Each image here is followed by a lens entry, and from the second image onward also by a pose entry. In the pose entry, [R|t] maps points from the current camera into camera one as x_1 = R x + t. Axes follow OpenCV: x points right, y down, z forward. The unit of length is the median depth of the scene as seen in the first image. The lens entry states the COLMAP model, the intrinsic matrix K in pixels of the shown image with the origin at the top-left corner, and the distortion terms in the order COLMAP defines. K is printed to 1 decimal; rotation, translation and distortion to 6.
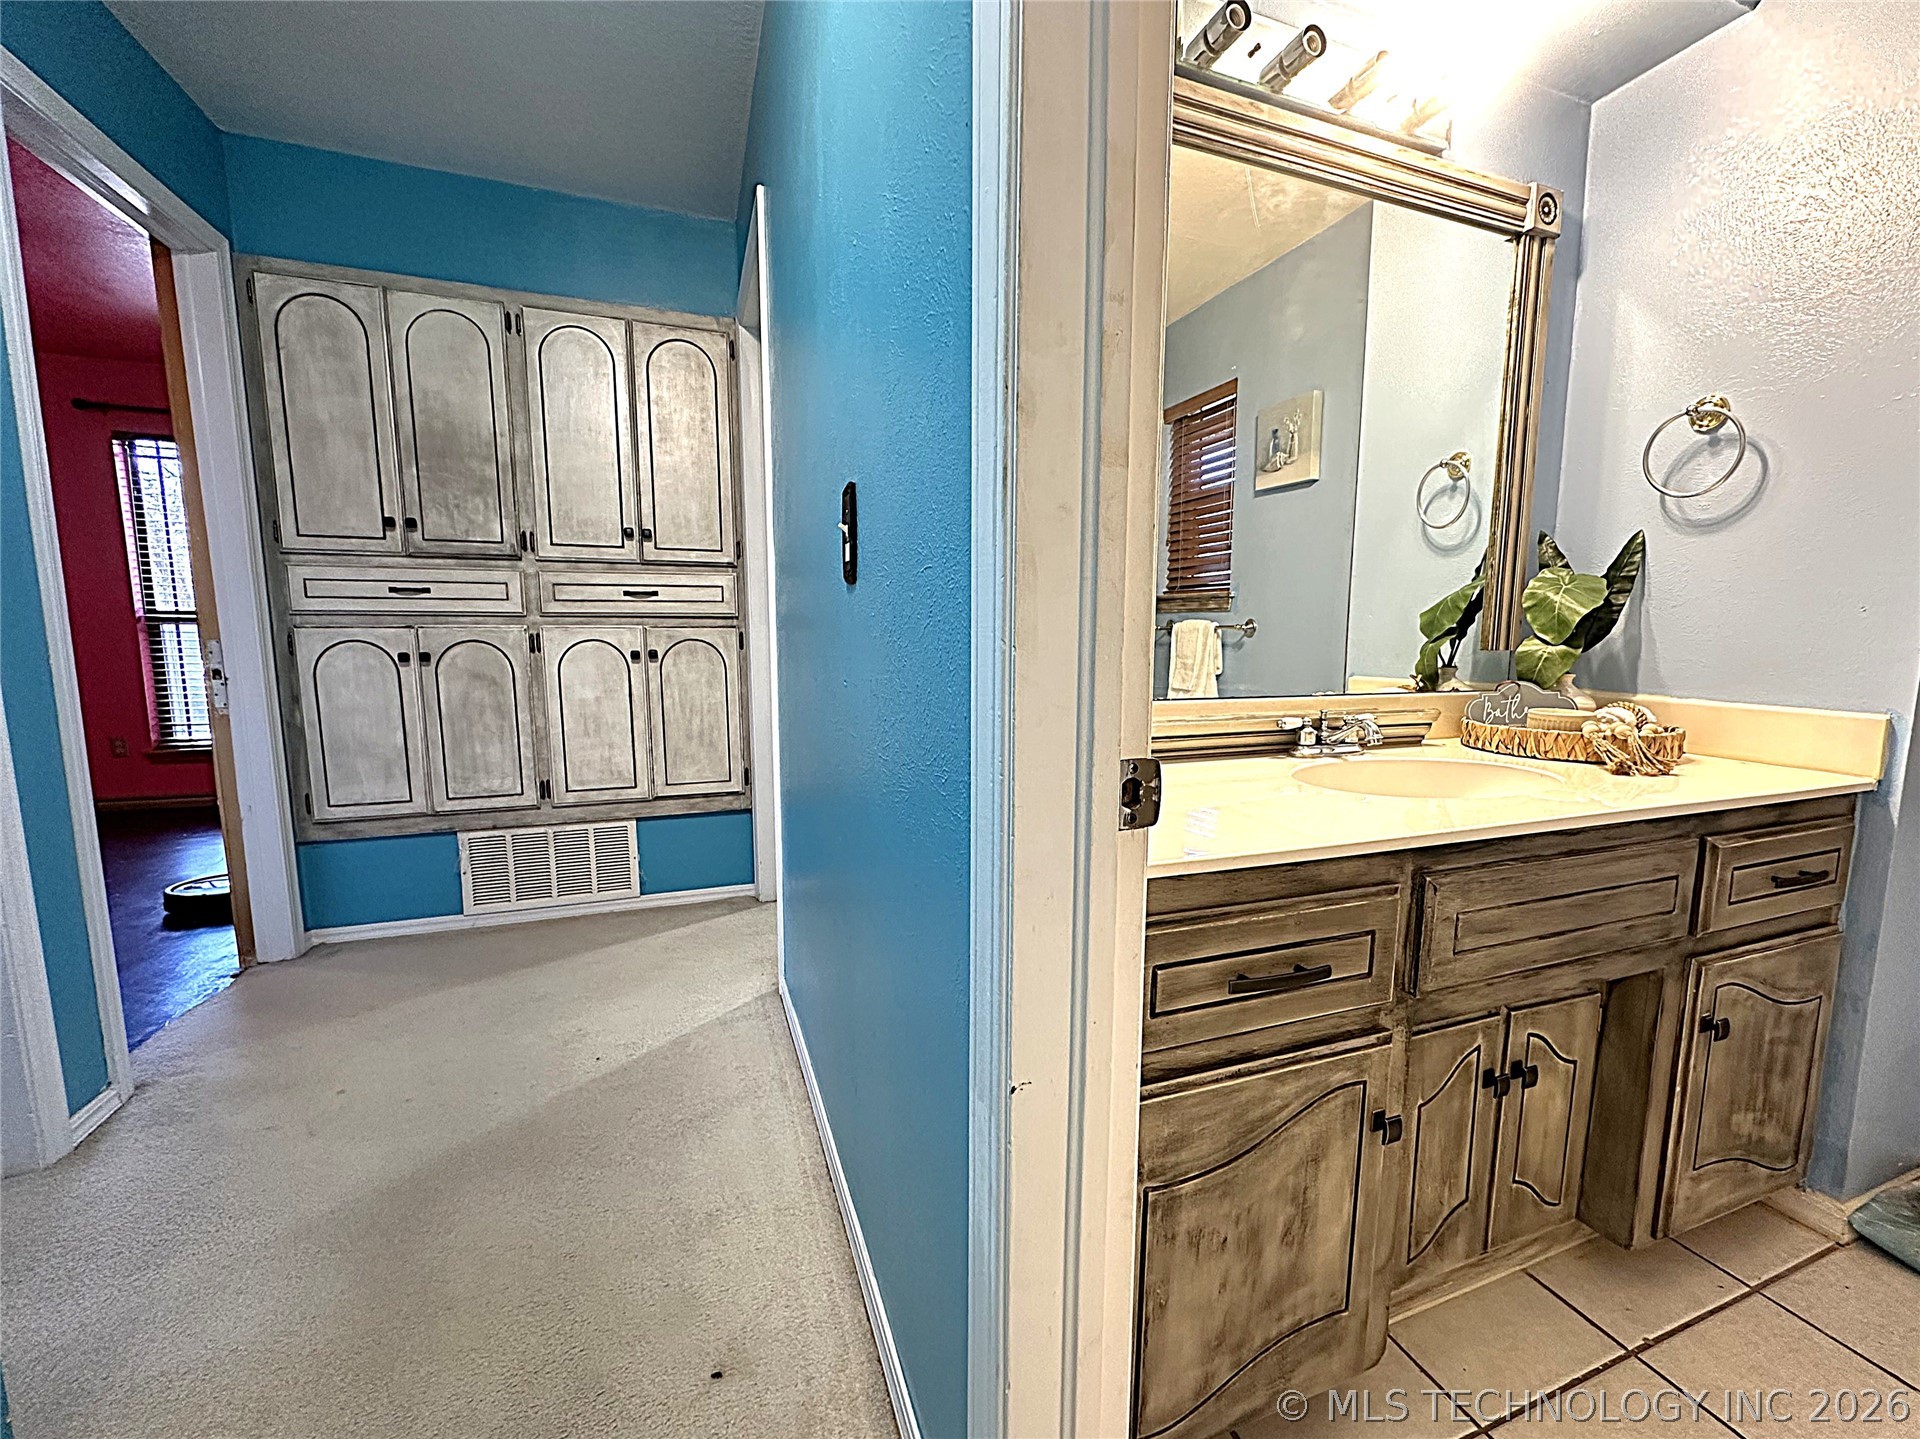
lens RADIAL K [[809.4, 0, 984.4], [0, 809.4, 726.5], [0, 0, 1]] dist [-0.002236, 0.000211]
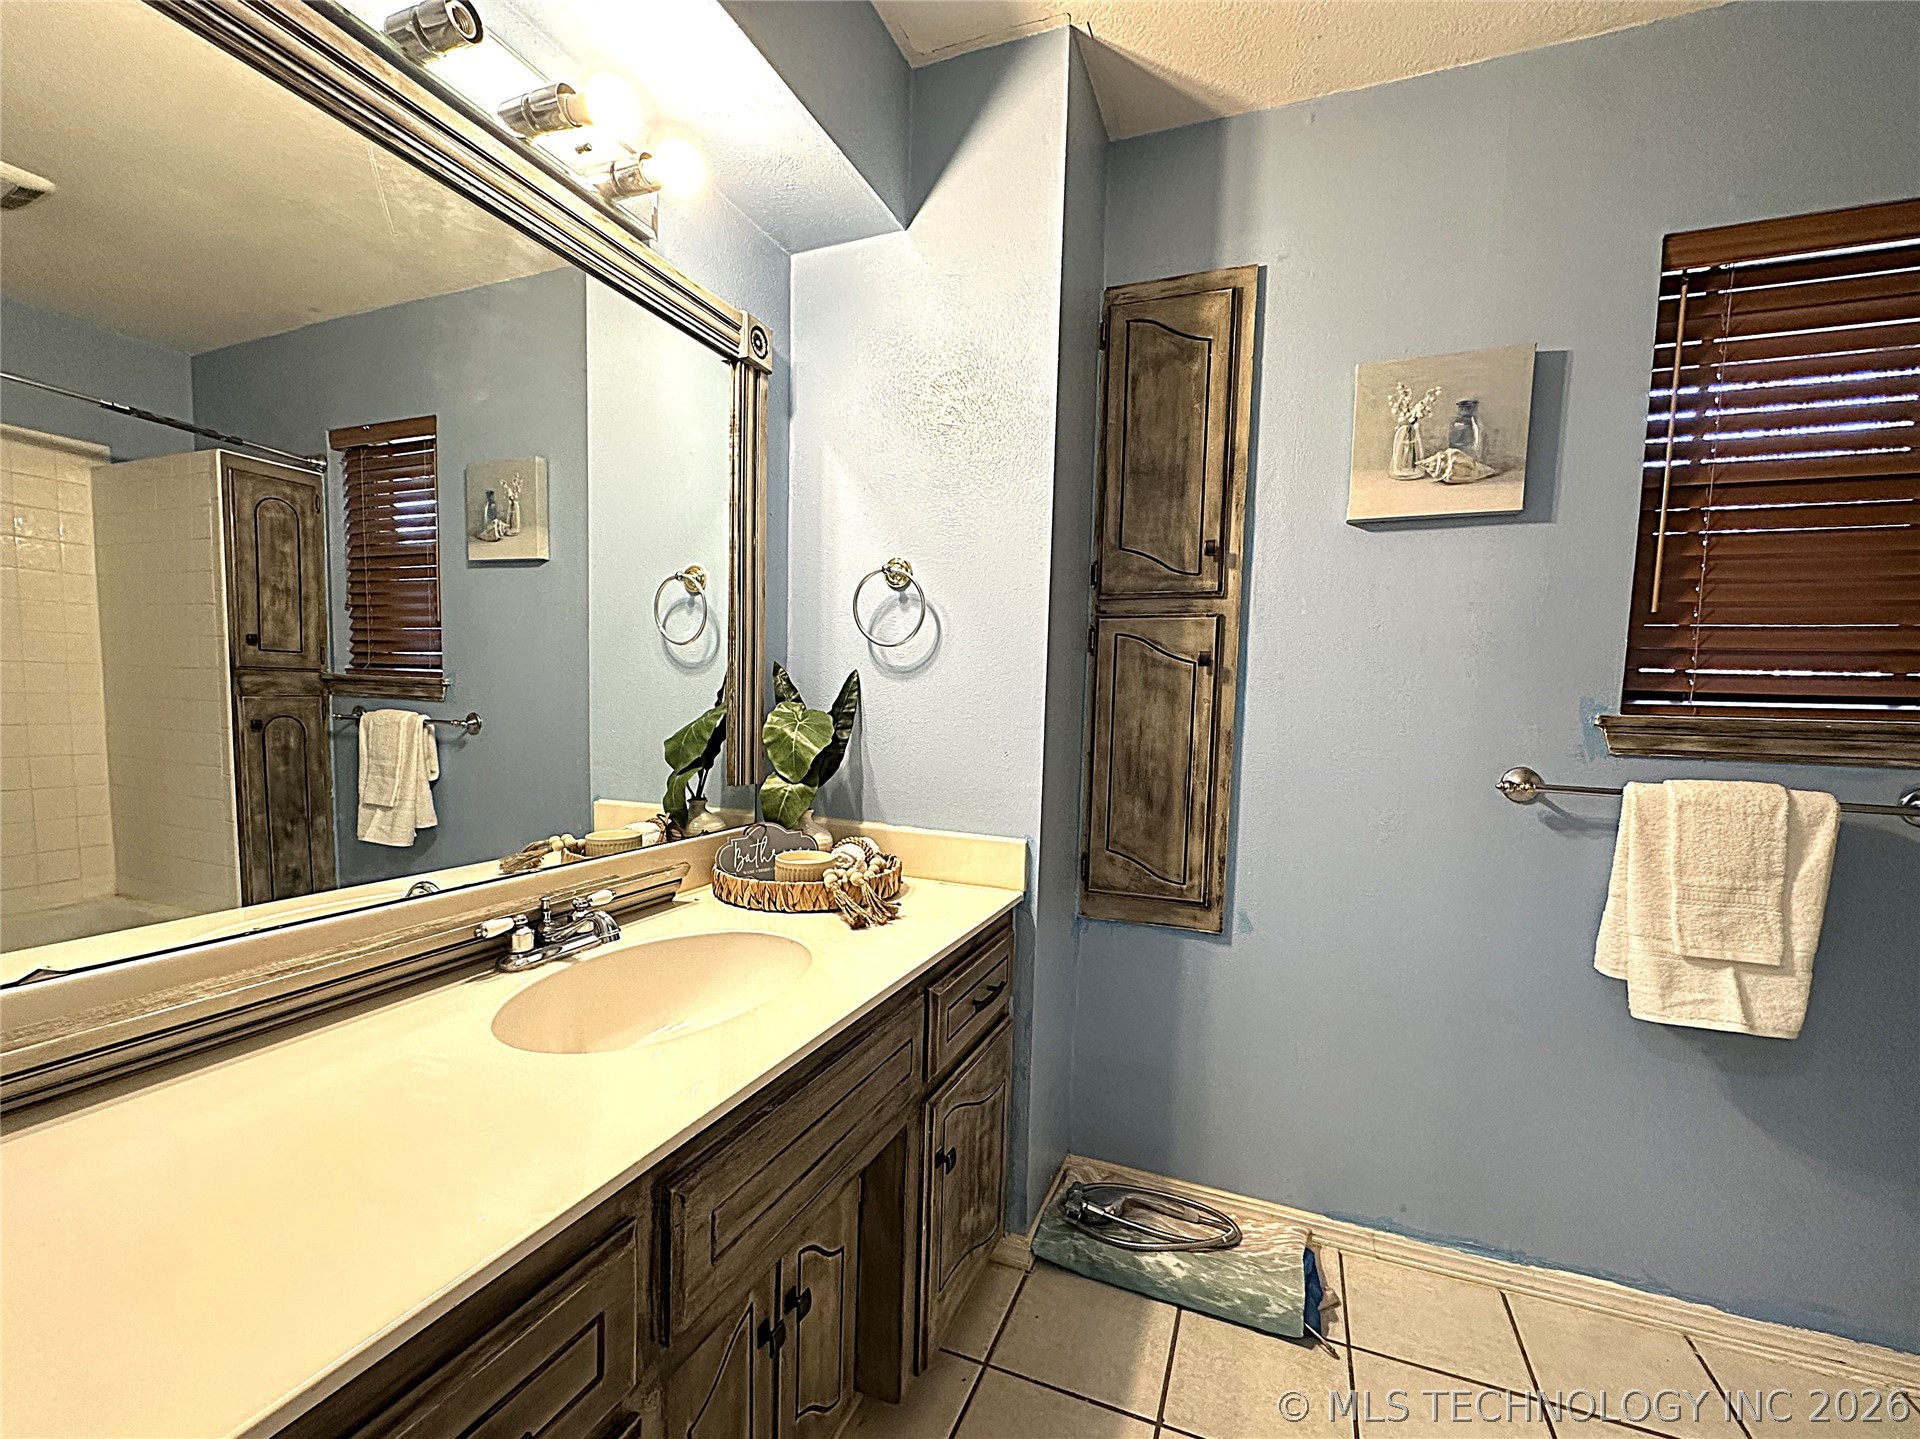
lens RADIAL K [[809.4, 0, 984.4], [0, 809.4, 726.5], [0, 0, 1]] dist [-0.002236, 0.000211]
pose [[0.664559, -0.031109, 0.746588, 0.130074], [0.071693, 0.997178, -0.022266, -0.132900], [-0.743789, 0.068323, 0.664914, 0.173913]]
